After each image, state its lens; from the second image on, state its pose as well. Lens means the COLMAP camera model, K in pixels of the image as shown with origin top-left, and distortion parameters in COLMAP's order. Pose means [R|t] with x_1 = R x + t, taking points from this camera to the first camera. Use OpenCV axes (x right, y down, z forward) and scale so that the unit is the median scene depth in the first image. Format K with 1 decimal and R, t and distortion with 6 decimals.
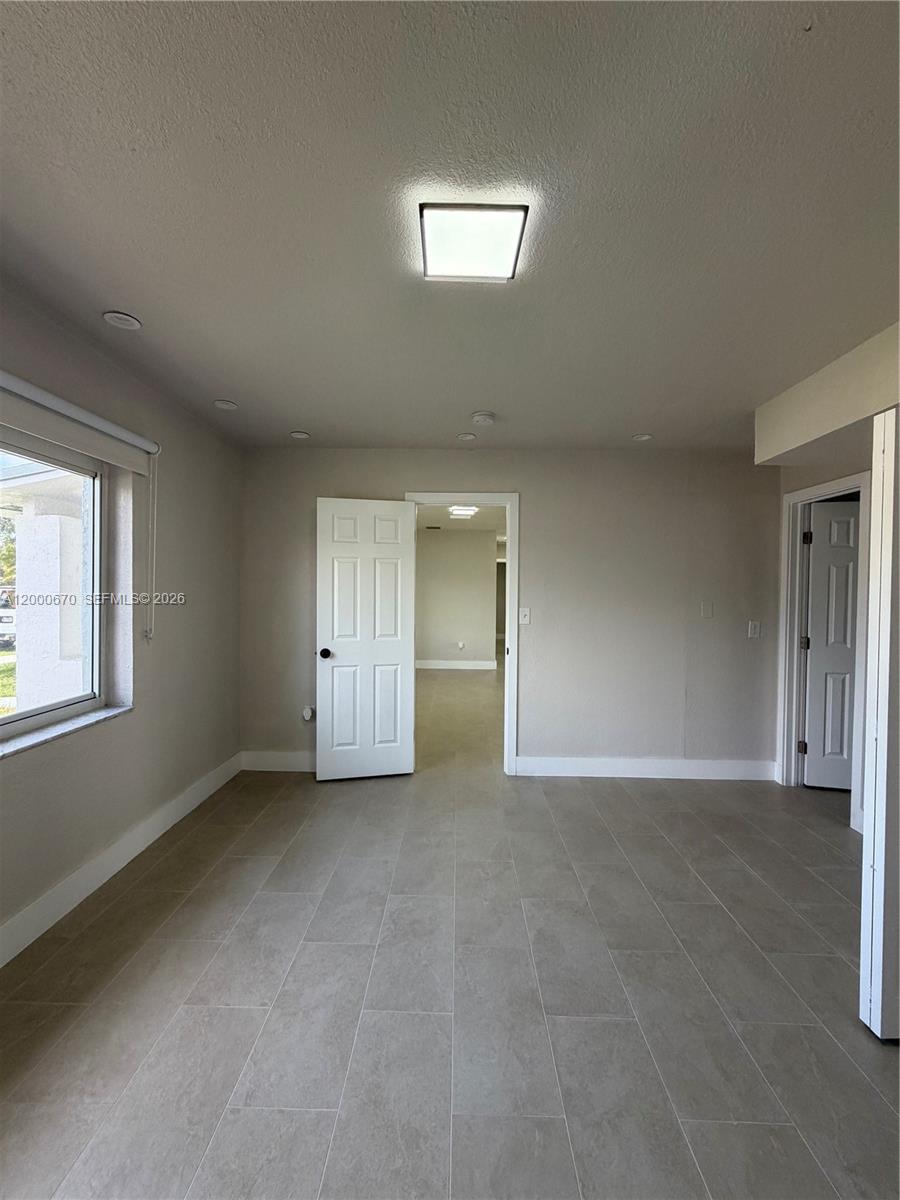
lens RADIAL K [[478.3, 0, 450.0], [0, 478.3, 600.0], [0, 0, 1]] dist [0.002768, -0.000144]
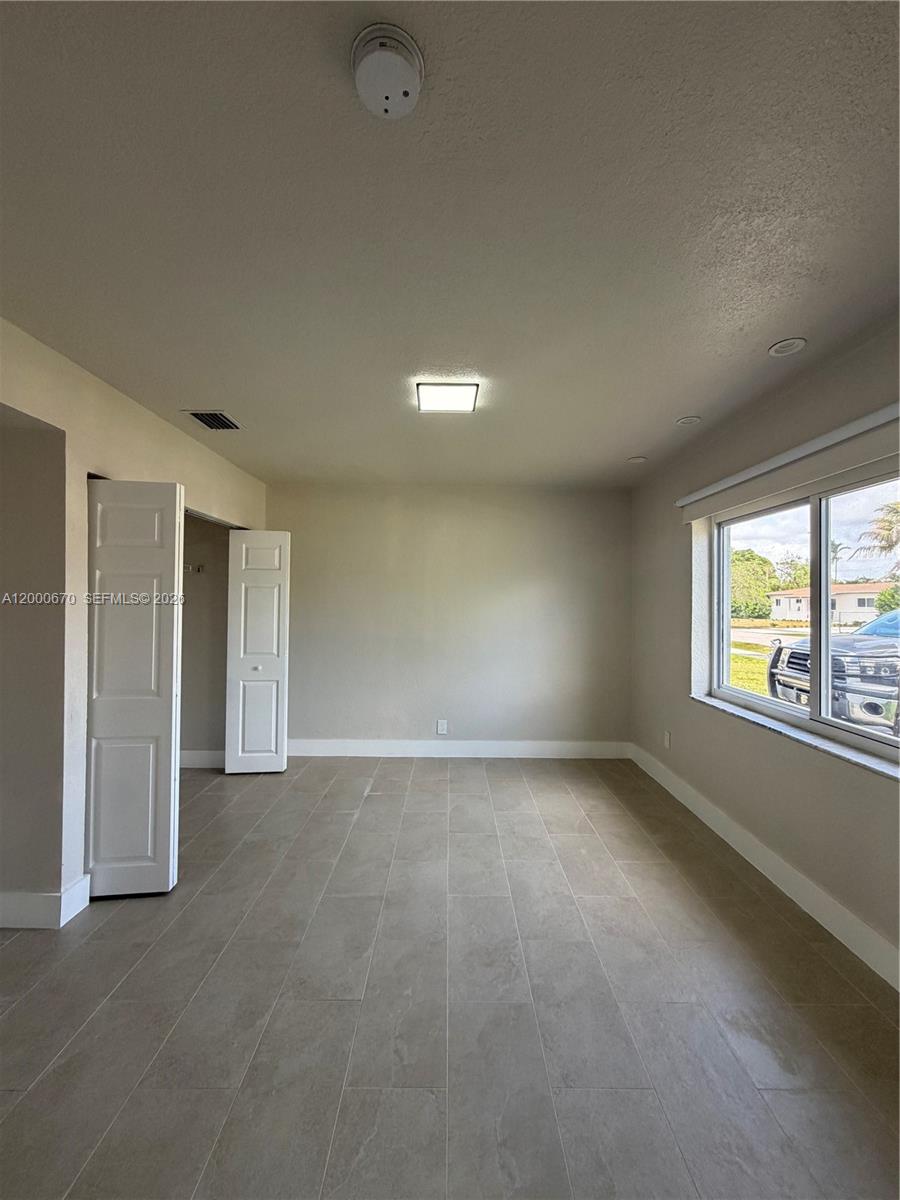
lens RADIAL K [[478.3, 0, 450.0], [0, 478.3, 600.0], [0, 0, 1]] dist [0.002768, -0.000144]
pose [[-0.999601, -0.020462, -0.019472, 0.038809], [-0.020747, 0.999679, 0.014563, -0.047859], [0.019168, 0.014961, -0.999704, 2.067615]]
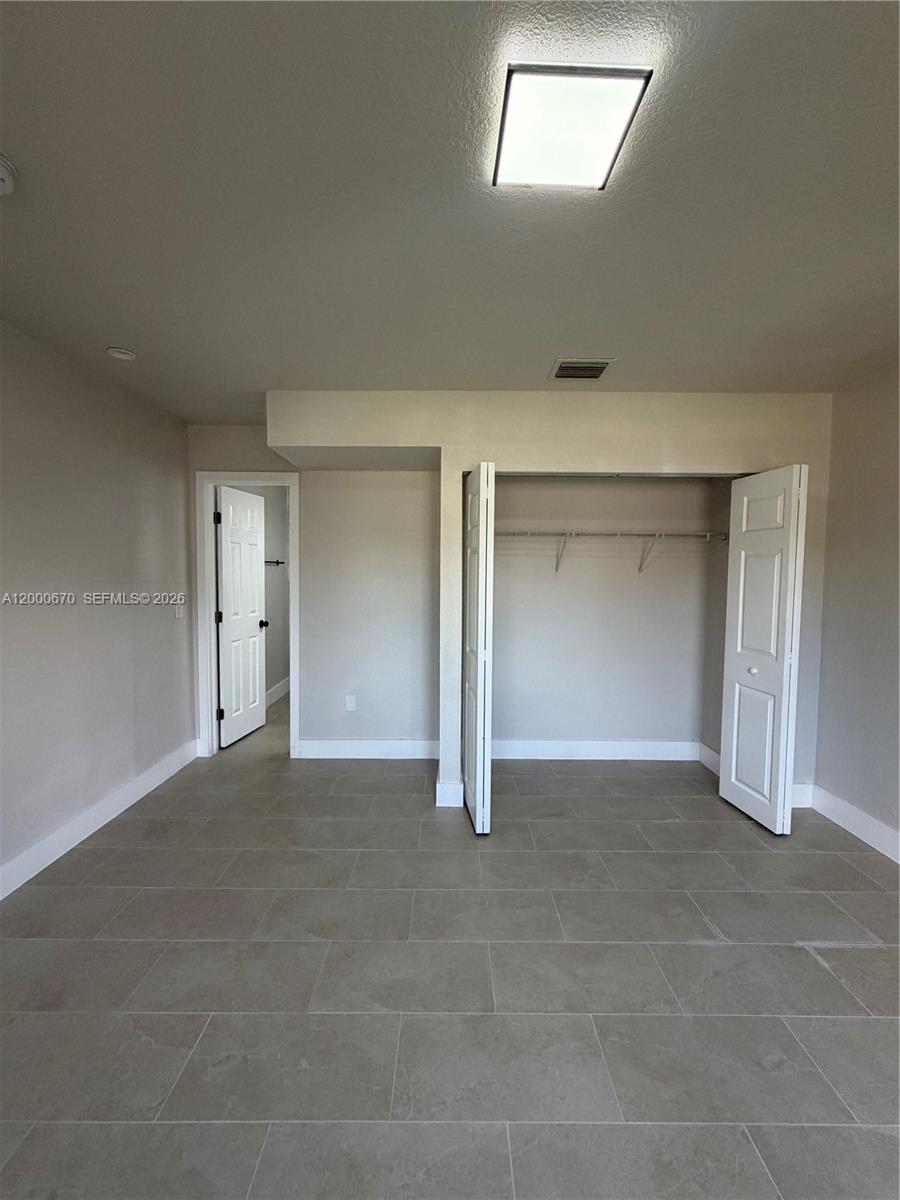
lens RADIAL K [[478.3, 0, 450.0], [0, 478.3, 600.0], [0, 0, 1]] dist [0.002768, -0.000144]
pose [[-0.015946, -0.071426, 0.997318, -0.601673], [0.011318, 0.997368, 0.071611, -0.036095], [-0.999809, 0.012429, -0.015096, 0.925876]]
